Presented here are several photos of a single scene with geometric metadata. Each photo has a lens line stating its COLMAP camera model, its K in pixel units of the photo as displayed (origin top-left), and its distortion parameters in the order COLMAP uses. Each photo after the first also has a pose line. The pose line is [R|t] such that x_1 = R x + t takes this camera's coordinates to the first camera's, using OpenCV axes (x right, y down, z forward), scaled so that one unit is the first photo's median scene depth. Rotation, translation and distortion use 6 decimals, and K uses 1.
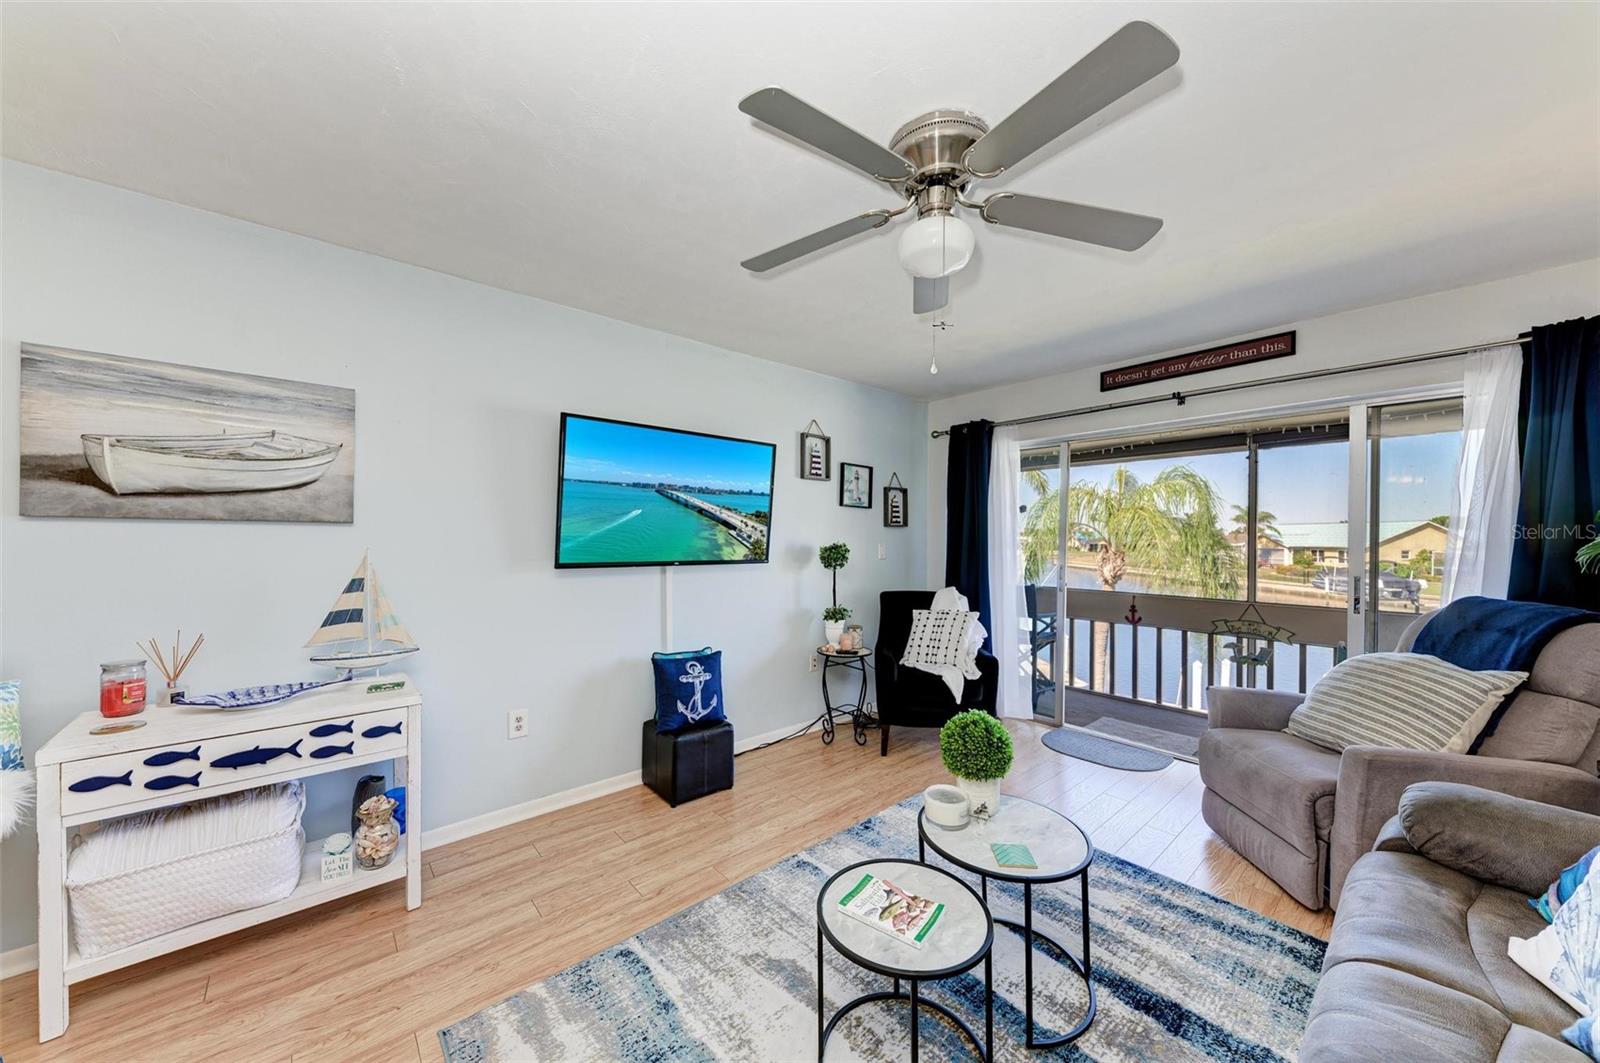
lens RADIAL K [[568.5, 0, 792.4], [0, 568.5, 539.1], [0, 0, 1]] dist [0.002962, -0.000198]
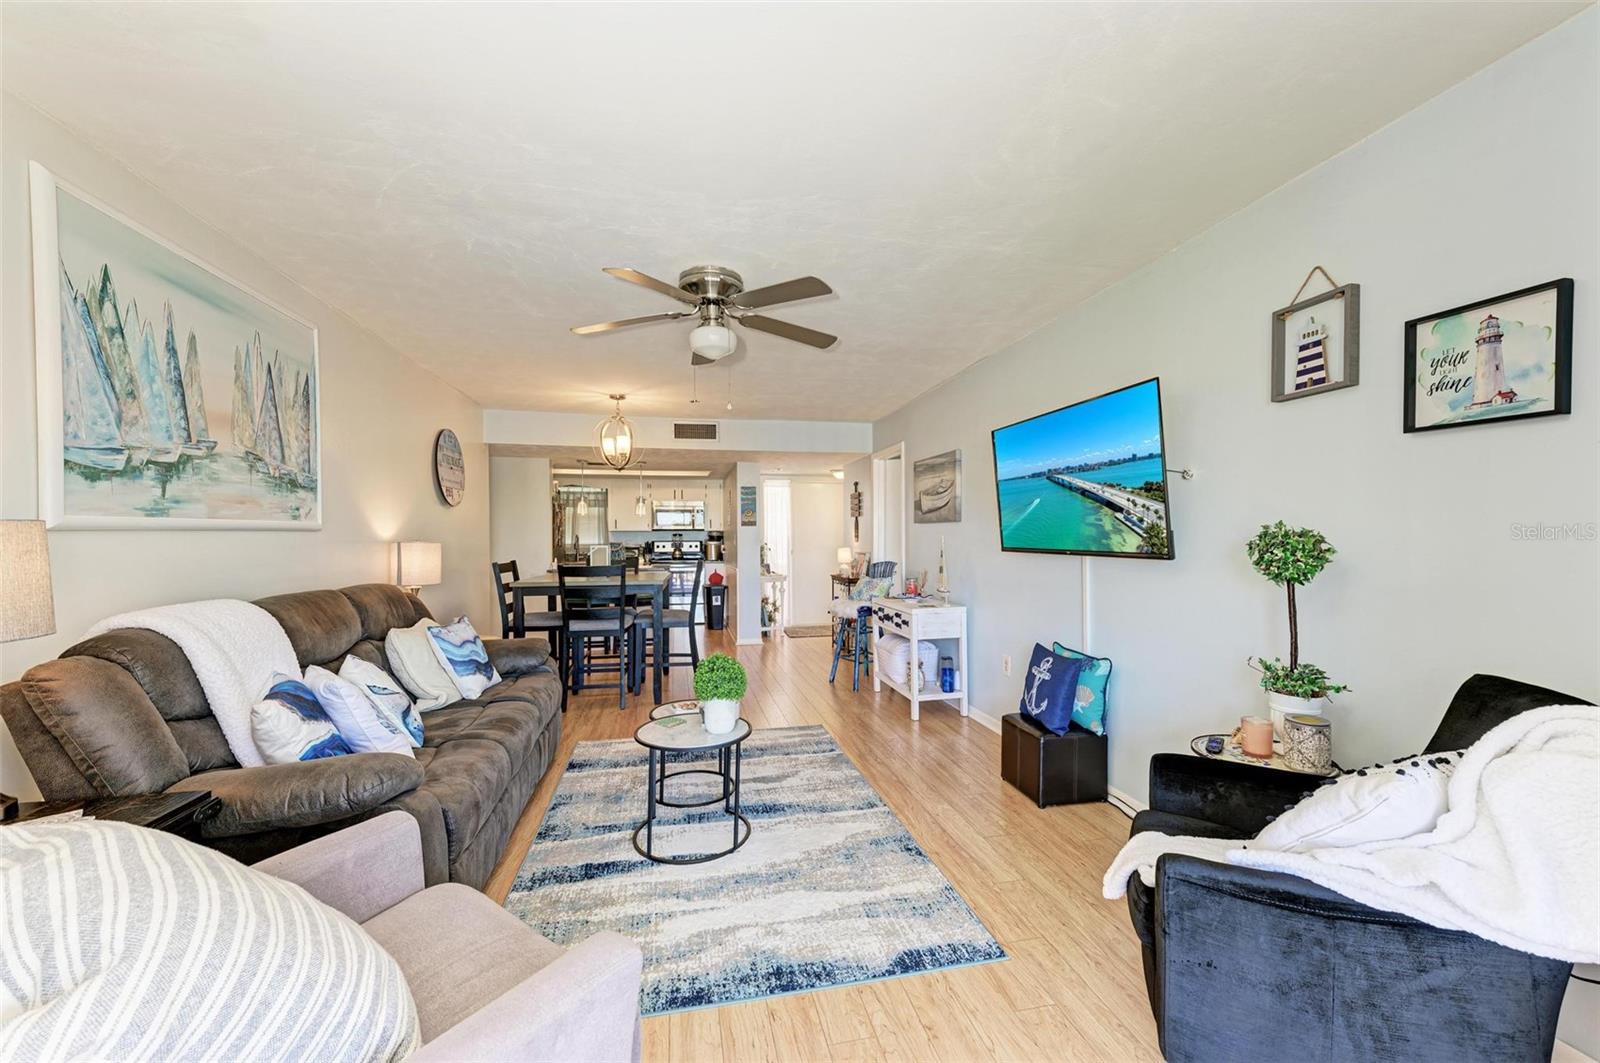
lens RADIAL K [[614.5, 0, 807.2], [0, 614.5, 537.0], [0, 0, 1]] dist [0.013077, -0.006059]
pose [[-0.484067, -0.002443, -0.875027, 0.797083], [-0.001128, 0.999997, -0.002168, 0.018966], [0.875030, -0.000062, -0.484069, 1.010083]]
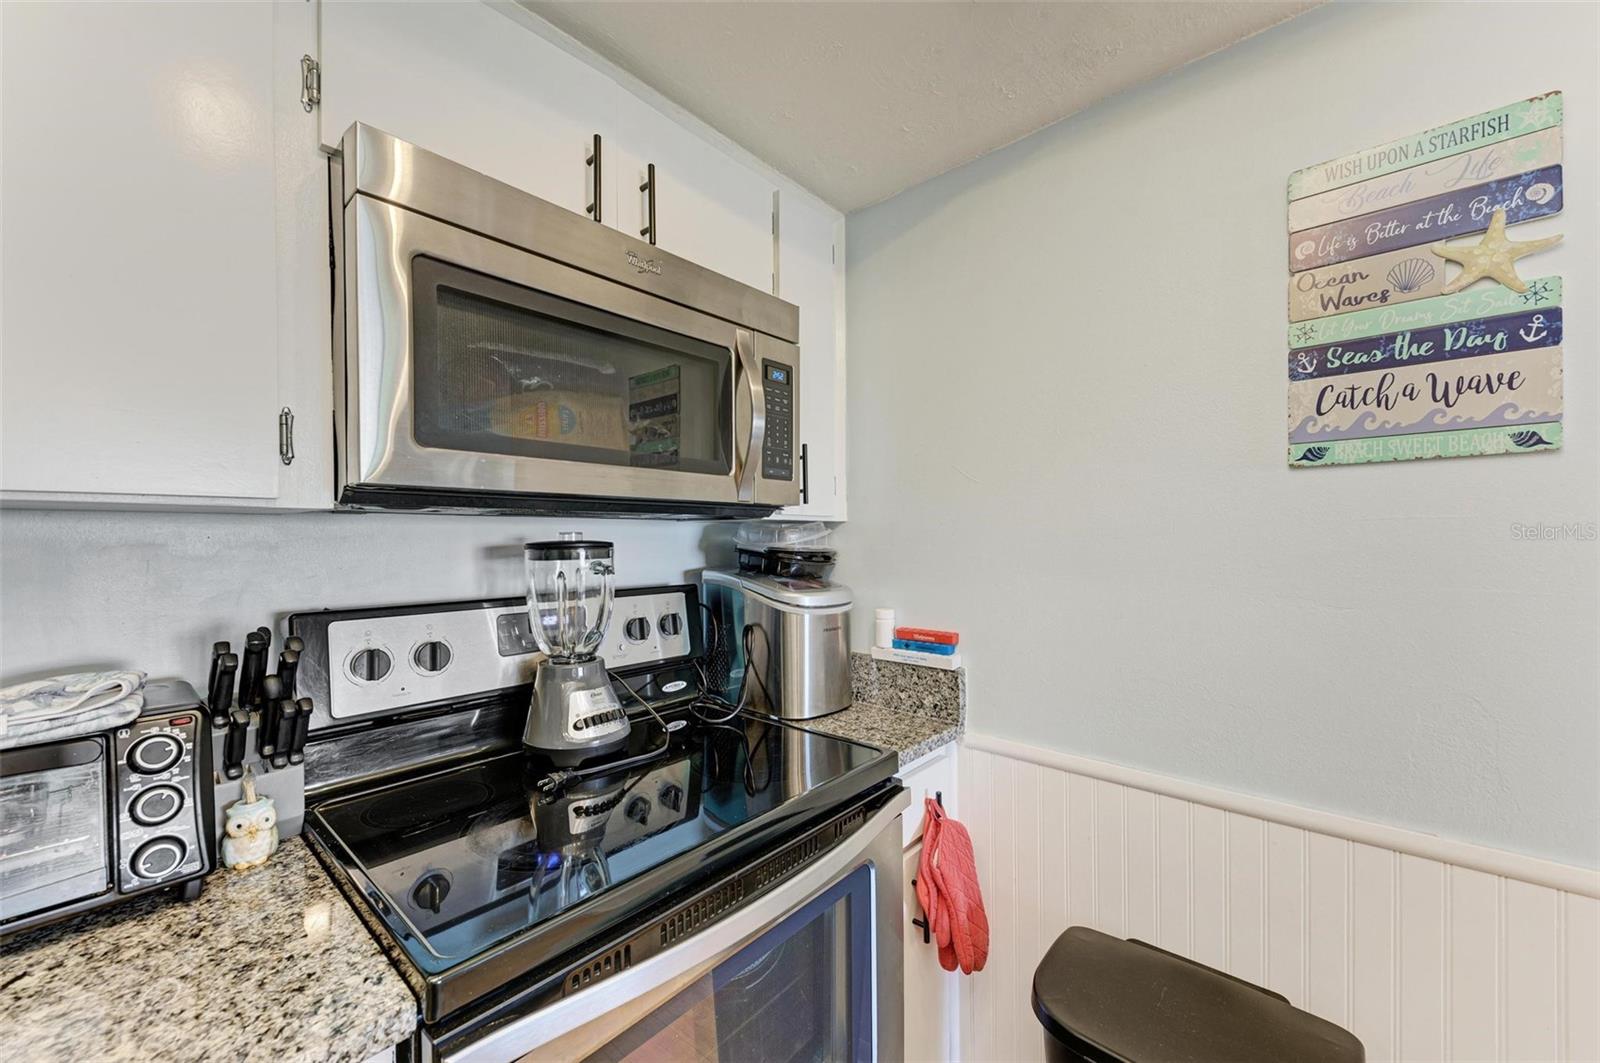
lens RADIAL K [[618.2, 0, 795.1], [0, 618.2, 543.0], [0, 0, 1]] dist [0.012673, -0.000038]
pose [[0.128965, 0.001544, -0.991648, -0.956809], [0.007454, 0.999969, 0.002526, 0.001162], [0.991621, -0.007718, 0.128949, -0.730705]]
